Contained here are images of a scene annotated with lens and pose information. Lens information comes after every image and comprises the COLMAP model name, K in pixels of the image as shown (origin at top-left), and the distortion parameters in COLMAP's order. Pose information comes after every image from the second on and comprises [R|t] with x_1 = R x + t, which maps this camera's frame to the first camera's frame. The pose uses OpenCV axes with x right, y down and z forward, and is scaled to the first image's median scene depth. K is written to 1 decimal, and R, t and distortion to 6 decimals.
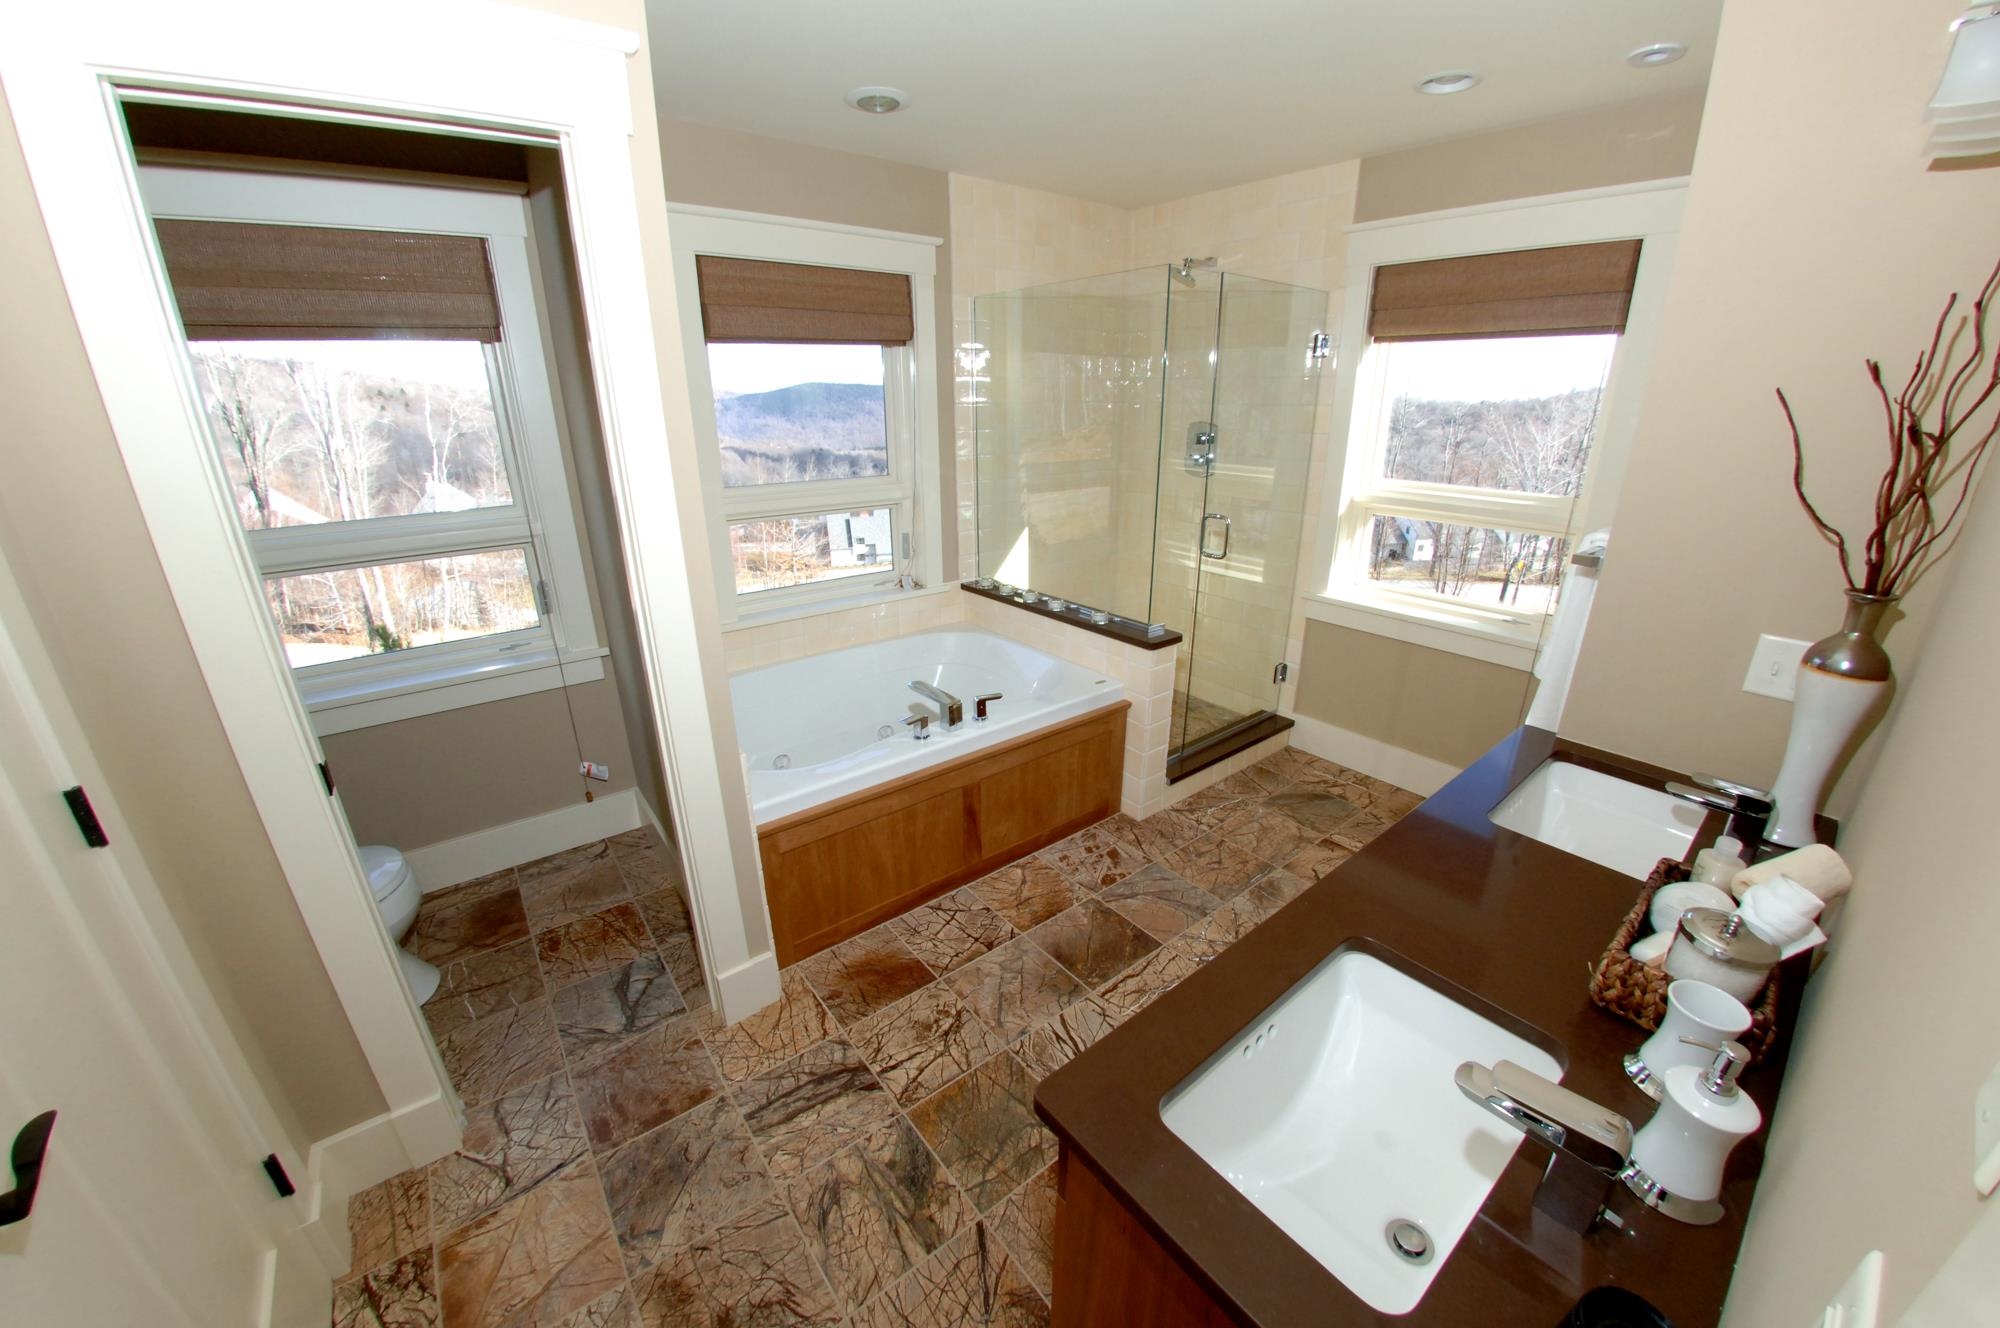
lens RADIAL K [[726.0, 0, 1003.1], [0, 726.0, 669.7], [0, 0, 1]] dist [-0.060623, 0.000150]
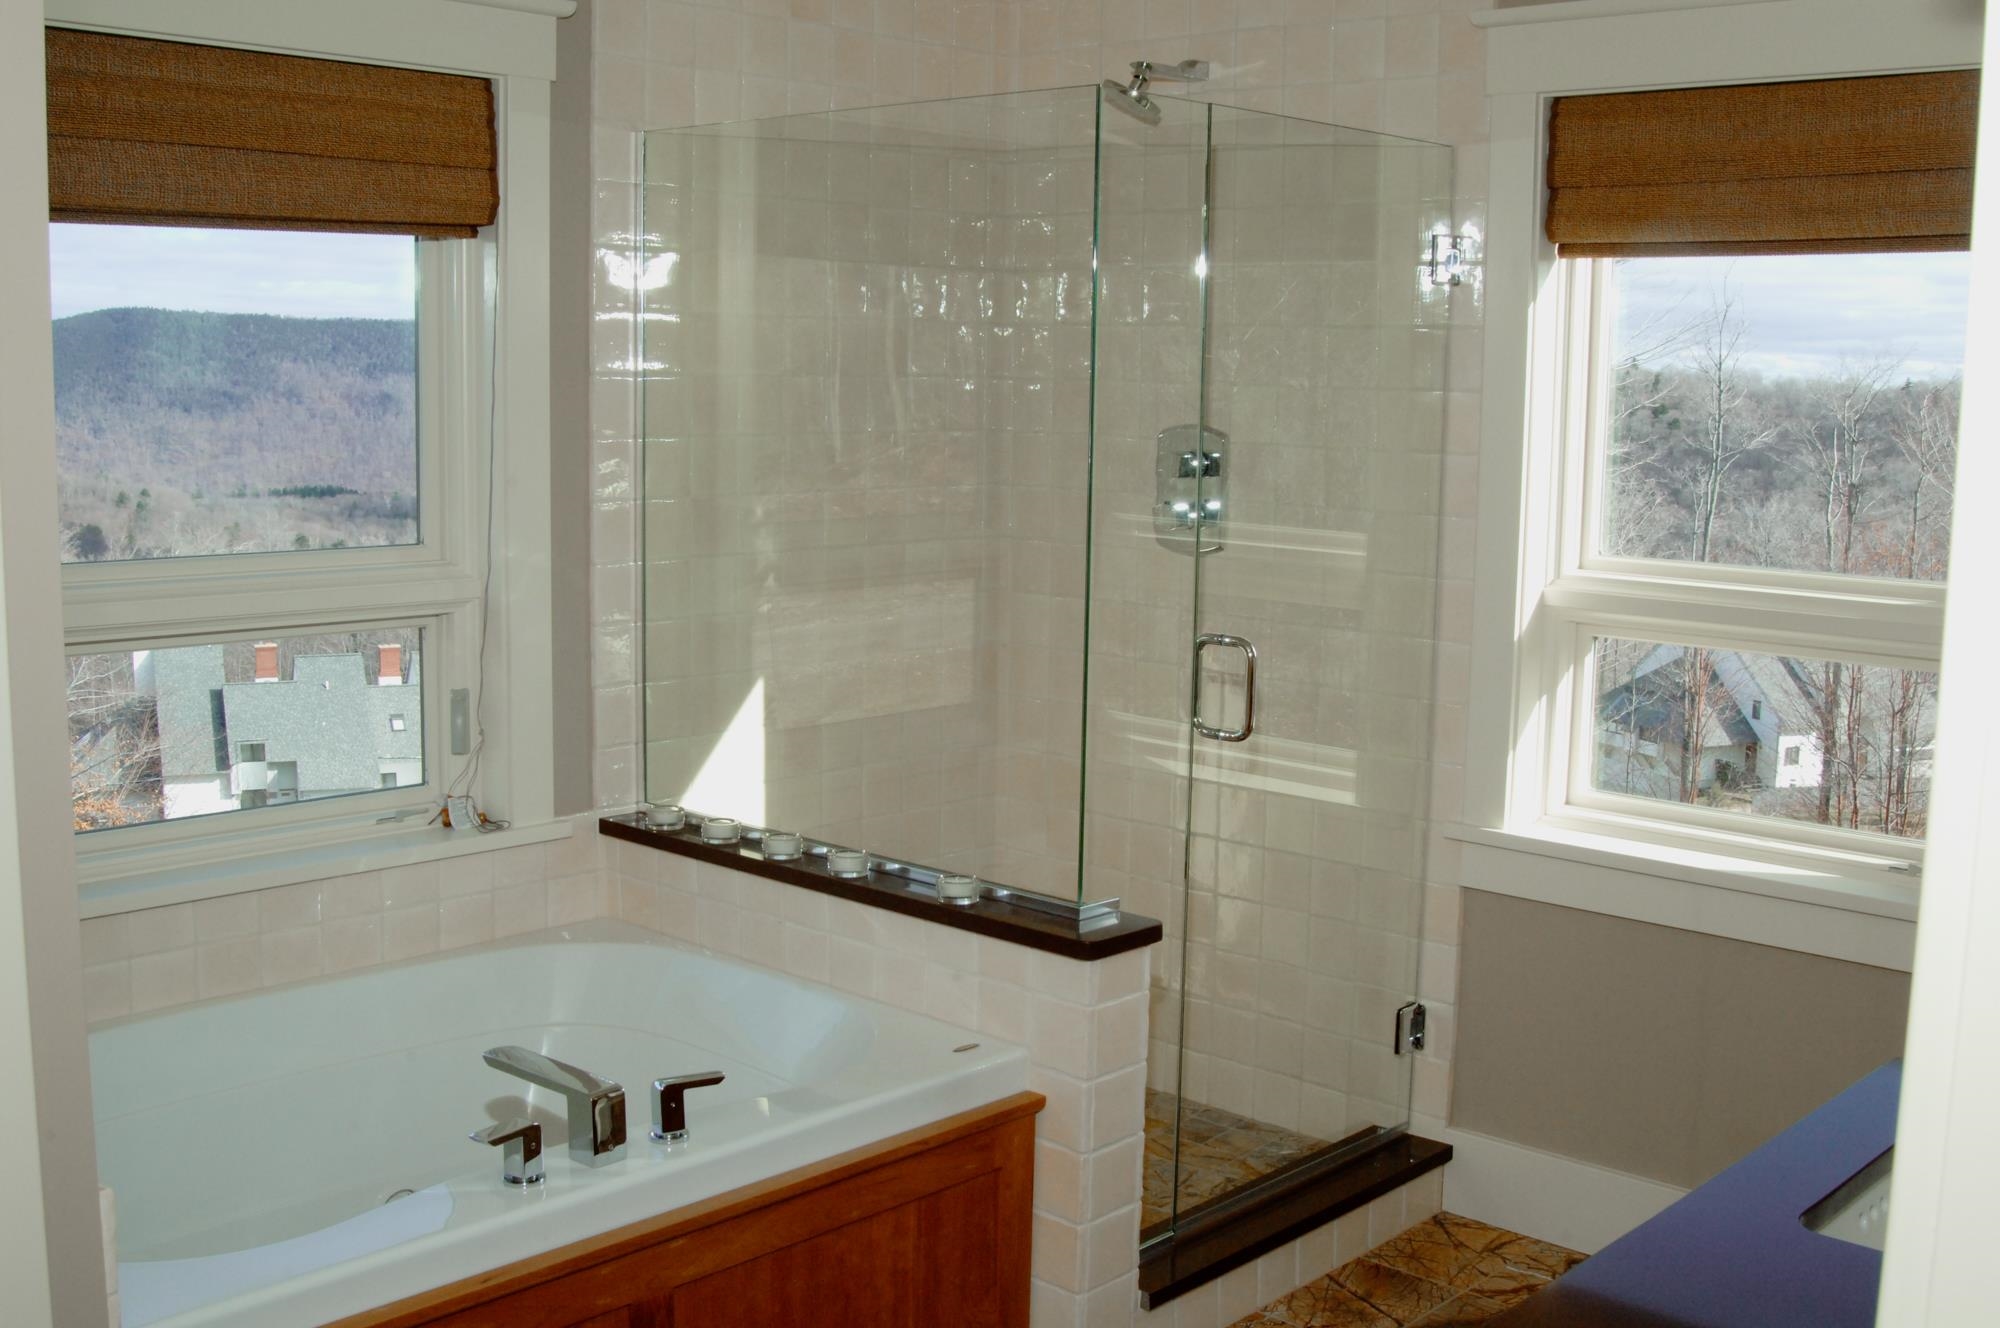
lens RADIAL K [[2122.4, 0, 1000.0], [0, 2122.4, 664.0], [0, 0, 1]] dist [-0.138827, 0.001765]
pose [[0.987632, 0.001351, 0.156782, -0.025591], [0.032880, 0.975942, -0.215538, 0.053506], [-0.153301, 0.218027, 0.963827, -0.144775]]
